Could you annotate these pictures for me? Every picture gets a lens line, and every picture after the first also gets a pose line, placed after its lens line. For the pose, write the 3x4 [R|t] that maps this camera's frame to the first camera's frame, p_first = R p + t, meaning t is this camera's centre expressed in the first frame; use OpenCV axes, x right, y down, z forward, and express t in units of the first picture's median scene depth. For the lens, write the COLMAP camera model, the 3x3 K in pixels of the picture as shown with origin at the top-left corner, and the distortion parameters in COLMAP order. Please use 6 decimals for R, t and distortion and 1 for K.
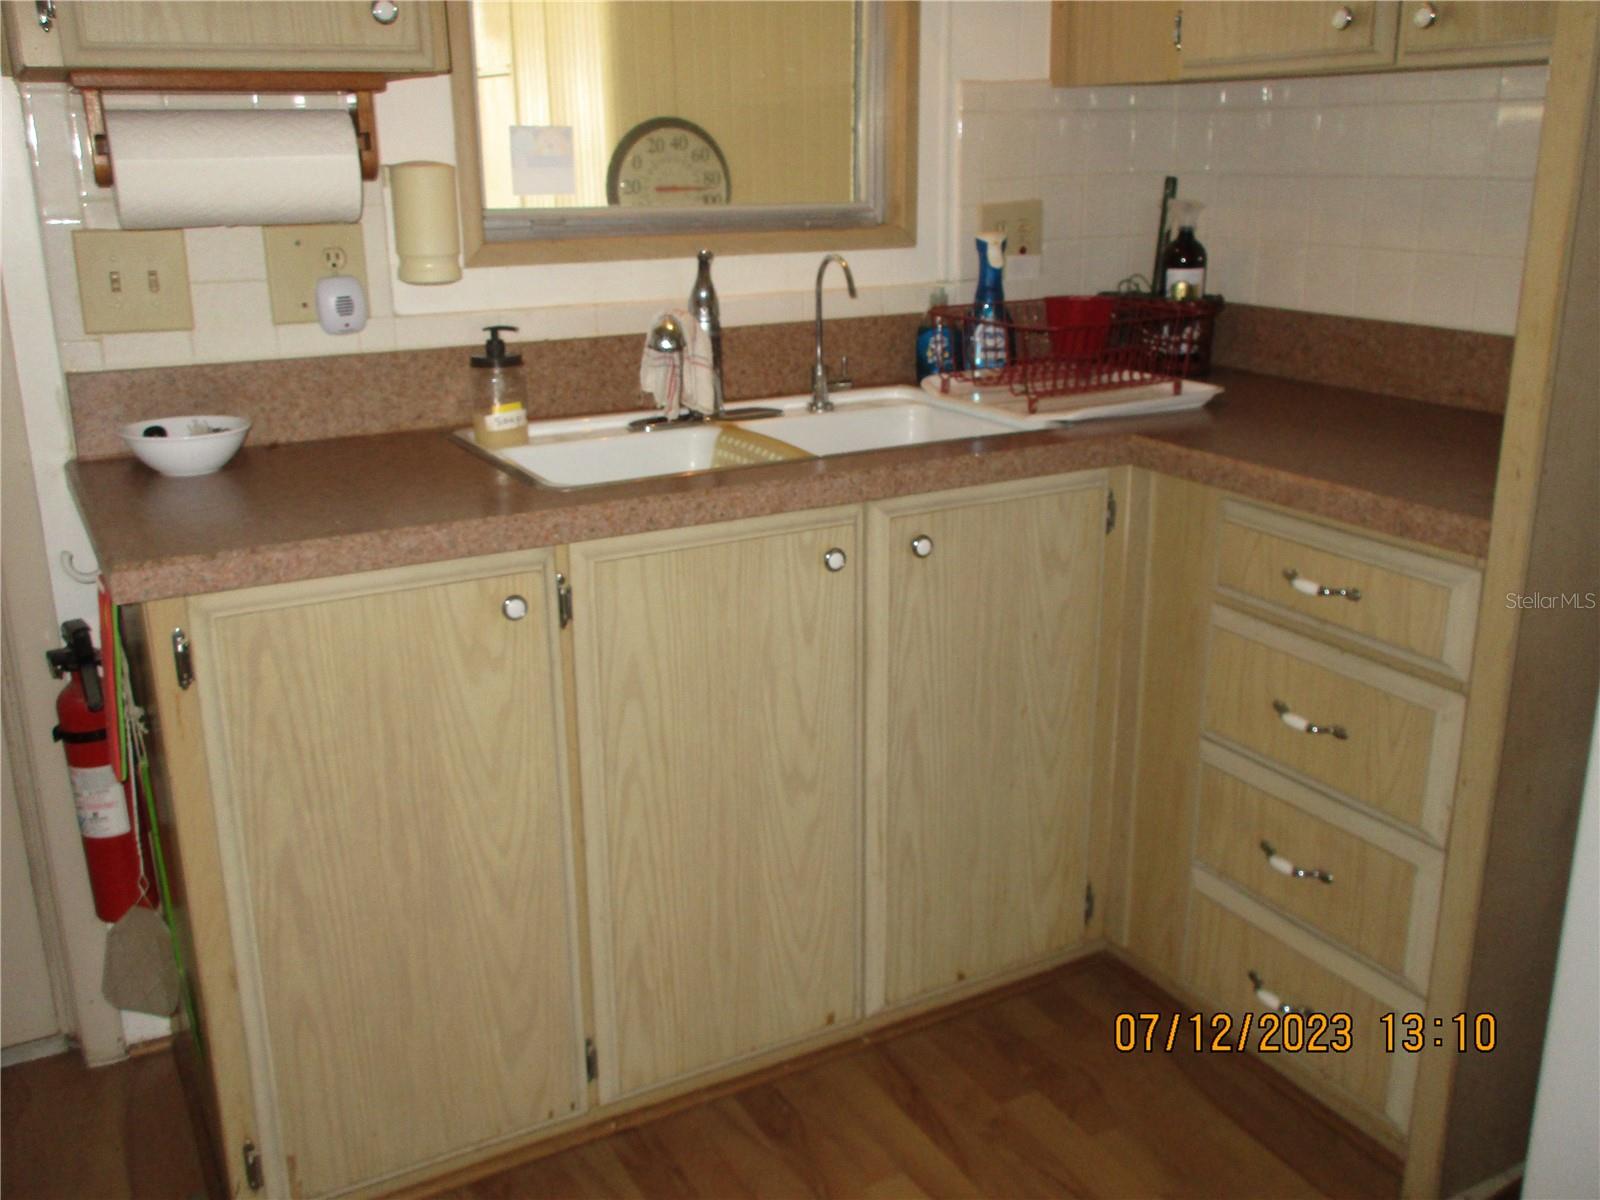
lens RADIAL K [[1469.0, 0, 797.1], [0, 1469.0, 595.5], [0, 0, 1]] dist [-0.002131, -0.000964]
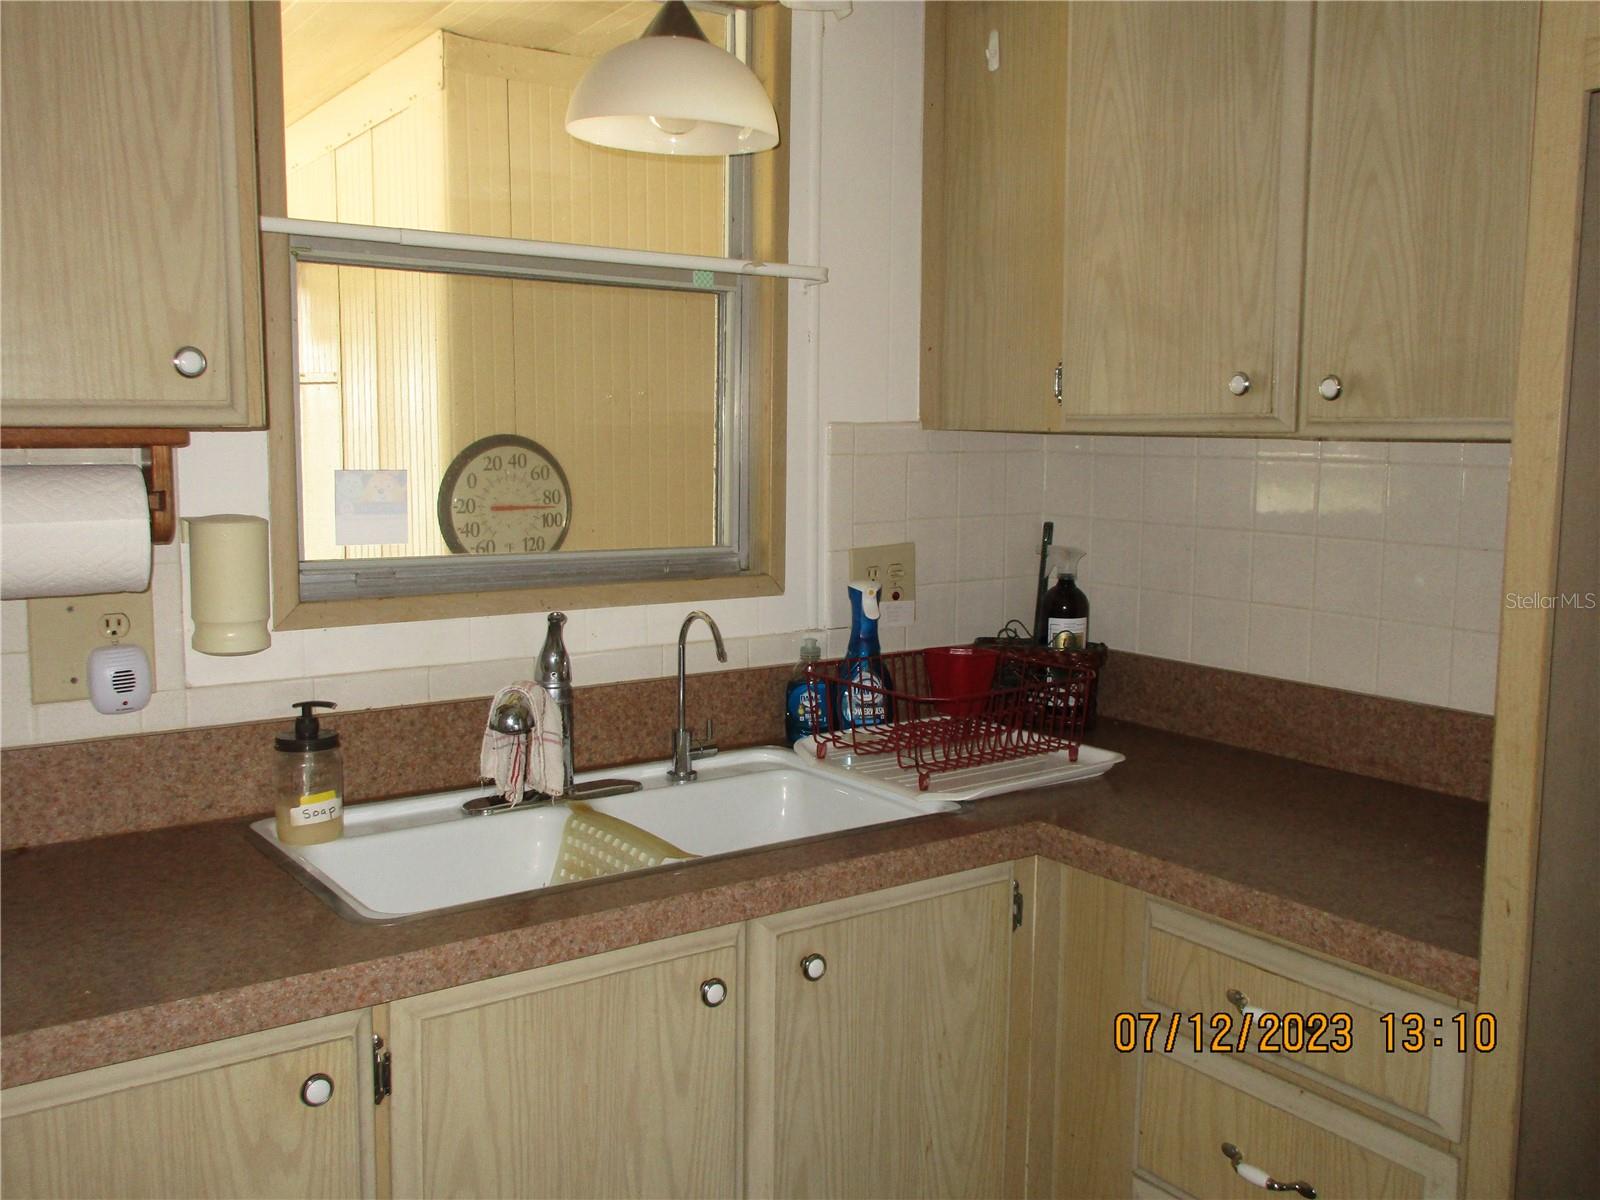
lens RADIAL K [[1469.0, 0, 799.5], [0, 1469.0, 592.1], [0, 0, 1]] dist [-0.002131, -0.000964]
pose [[0.992466, 0.006857, 0.122325, -0.027196], [0.015704, 0.983076, -0.182523, -0.086727], [-0.121507, 0.183069, 0.975562, 0.122714]]
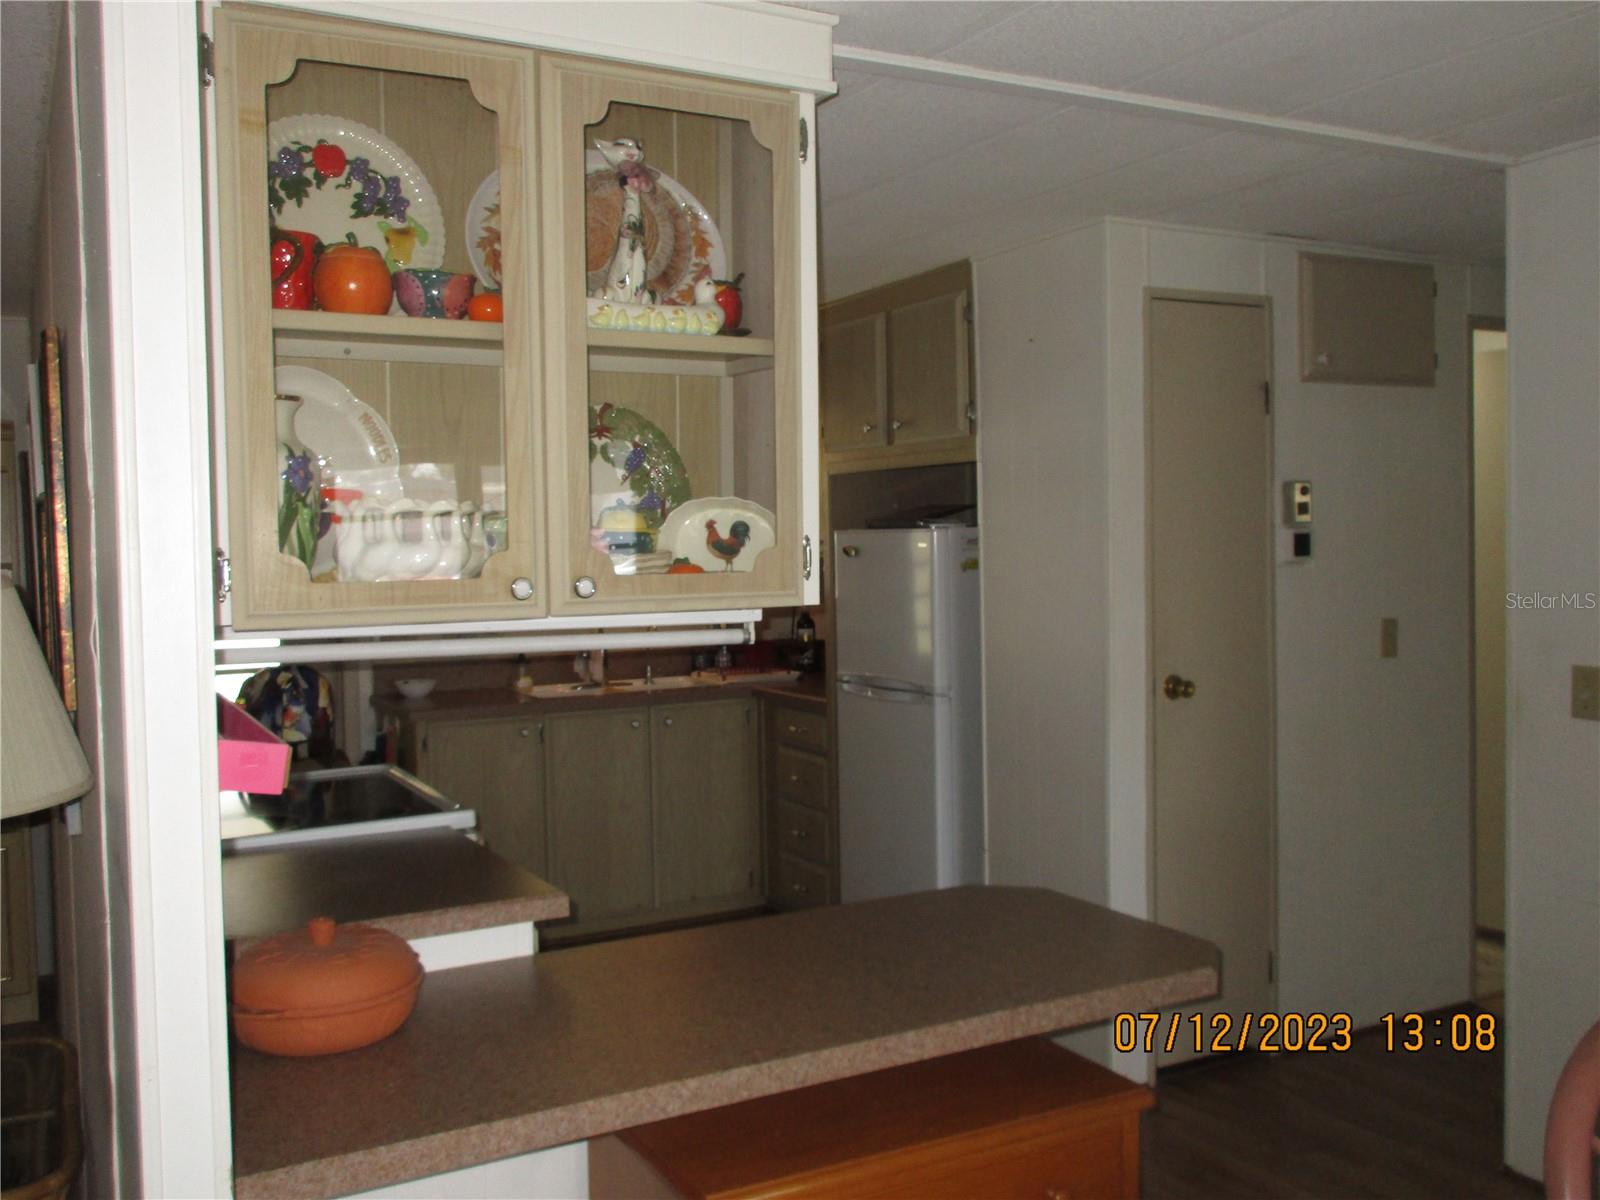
lens RADIAL K [[1469.0, 0, 806.7], [0, 1469.0, 602.5], [0, 0, 1]] dist [-0.002131, -0.000964]
pose [[0.999931, -0.010941, -0.004271, 0.346742], [0.009515, 0.967773, -0.251644, 0.436833], [0.006887, 0.251586, 0.967811, -1.716084]]
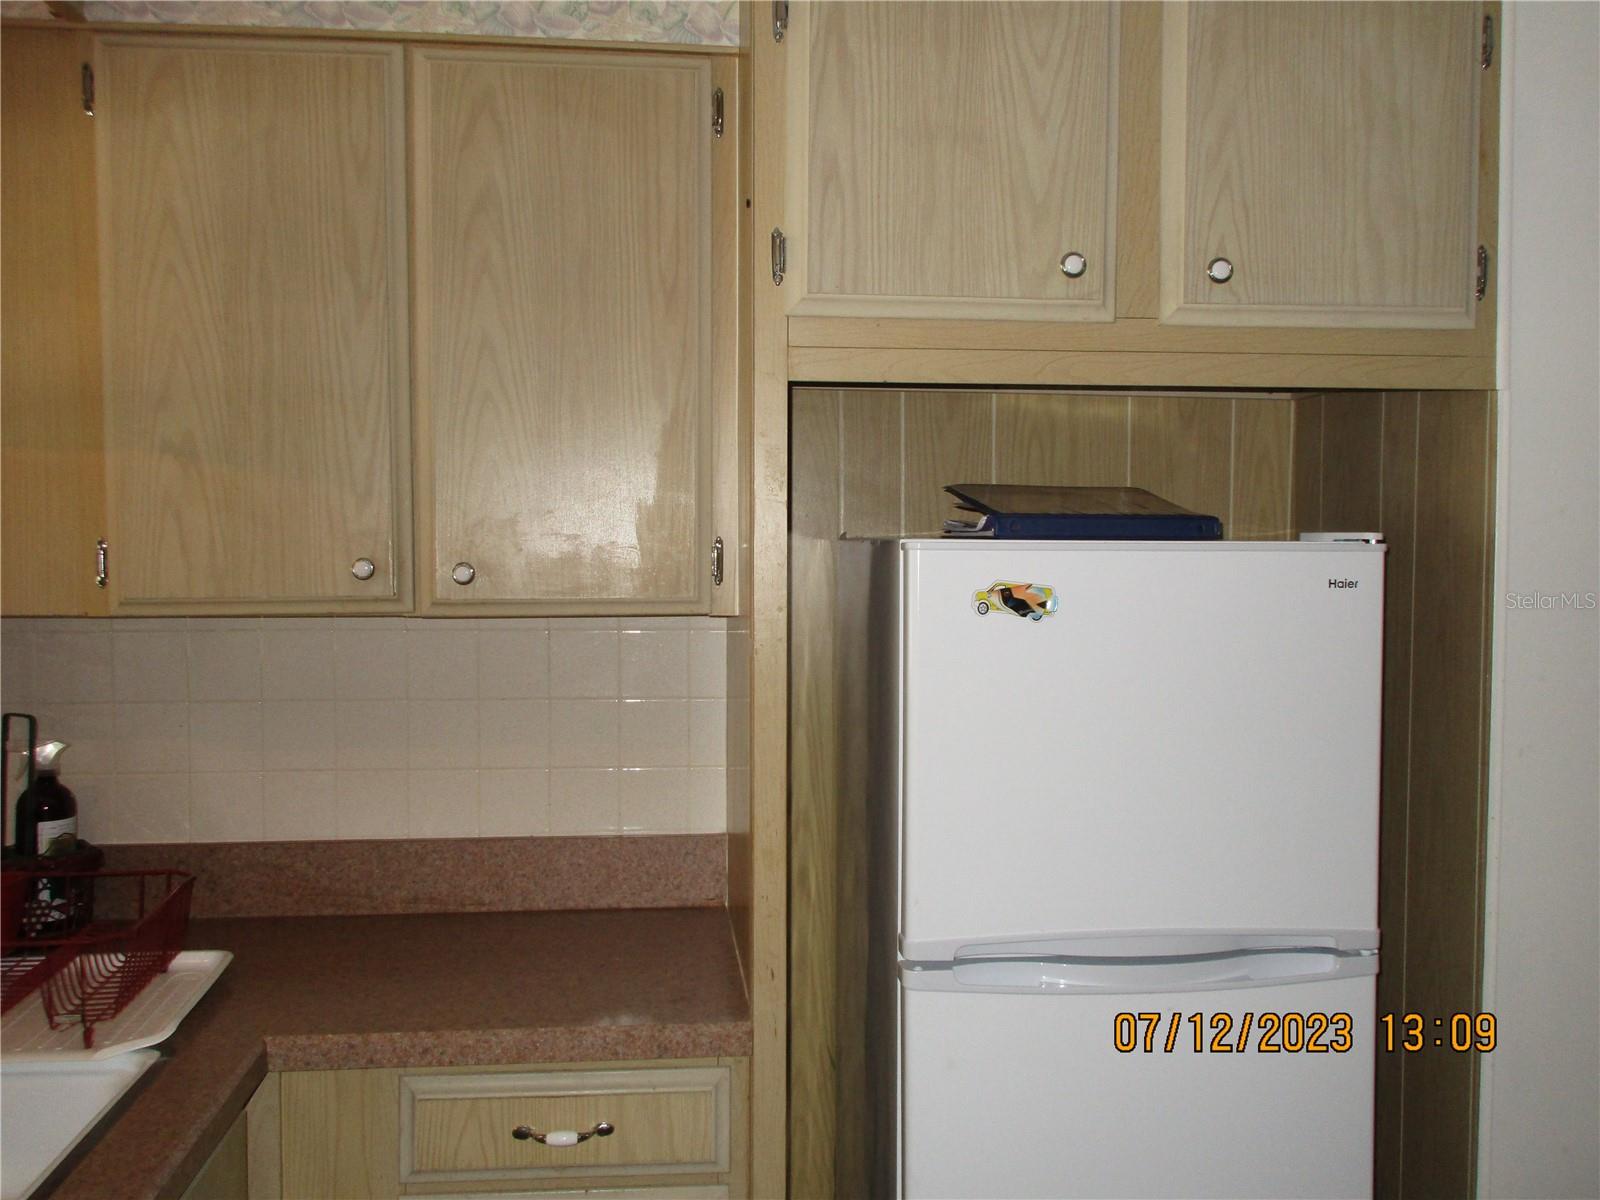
lens RADIAL K [[1469.0, 0, 791.6], [0, 1469.0, 589.7], [0, 0, 1]] dist [-0.002131, -0.000964]
pose [[0.391419, -0.022021, 0.919949, -0.427852], [0.267599, 0.959233, -0.090896, -0.199926], [-0.880444, 0.281756, 0.381355, 0.342343]]
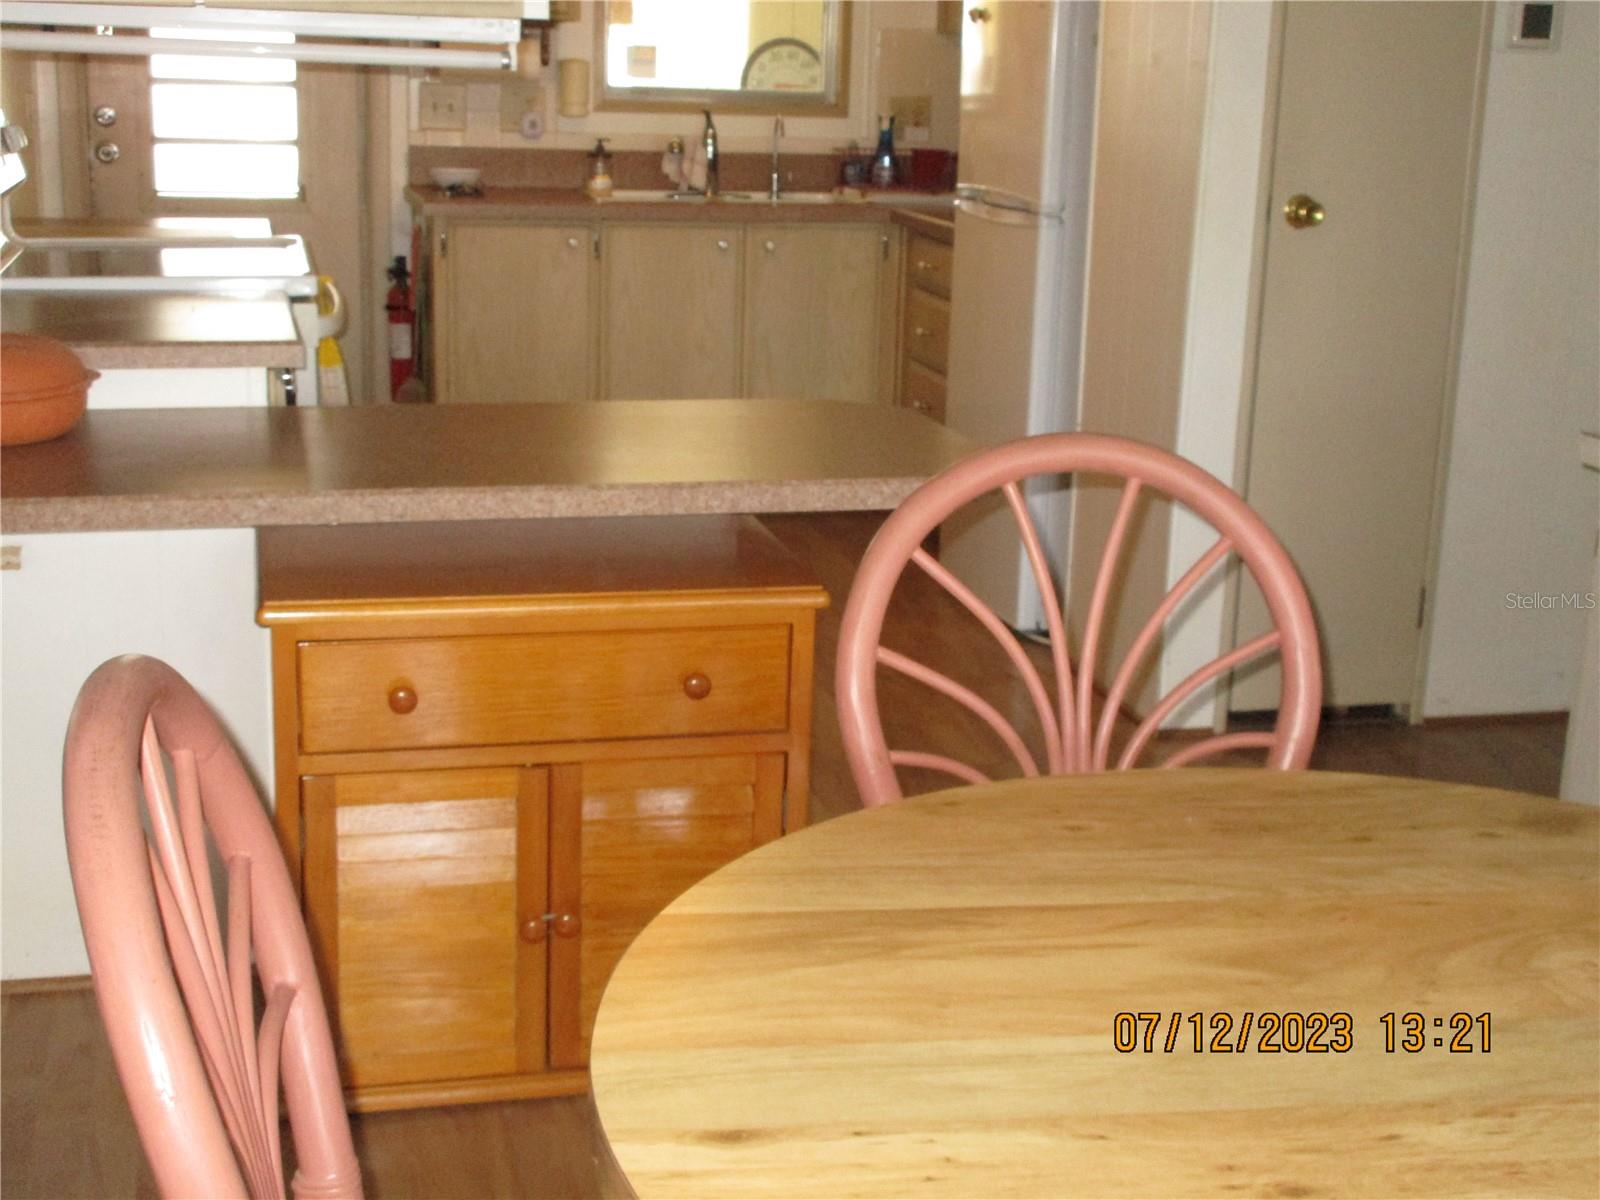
lens RADIAL K [[2194.8, 0, 797.7], [0, 2194.8, 606.0], [0, 0, 1]] dist [0.043522, 0.000000]
pose [[0.967060, 0.097750, -0.235032, 0.879061], [-0.109621, 0.993249, -0.037951, 0.573183], [0.229735, 0.062465, 0.971247, -1.964527]]
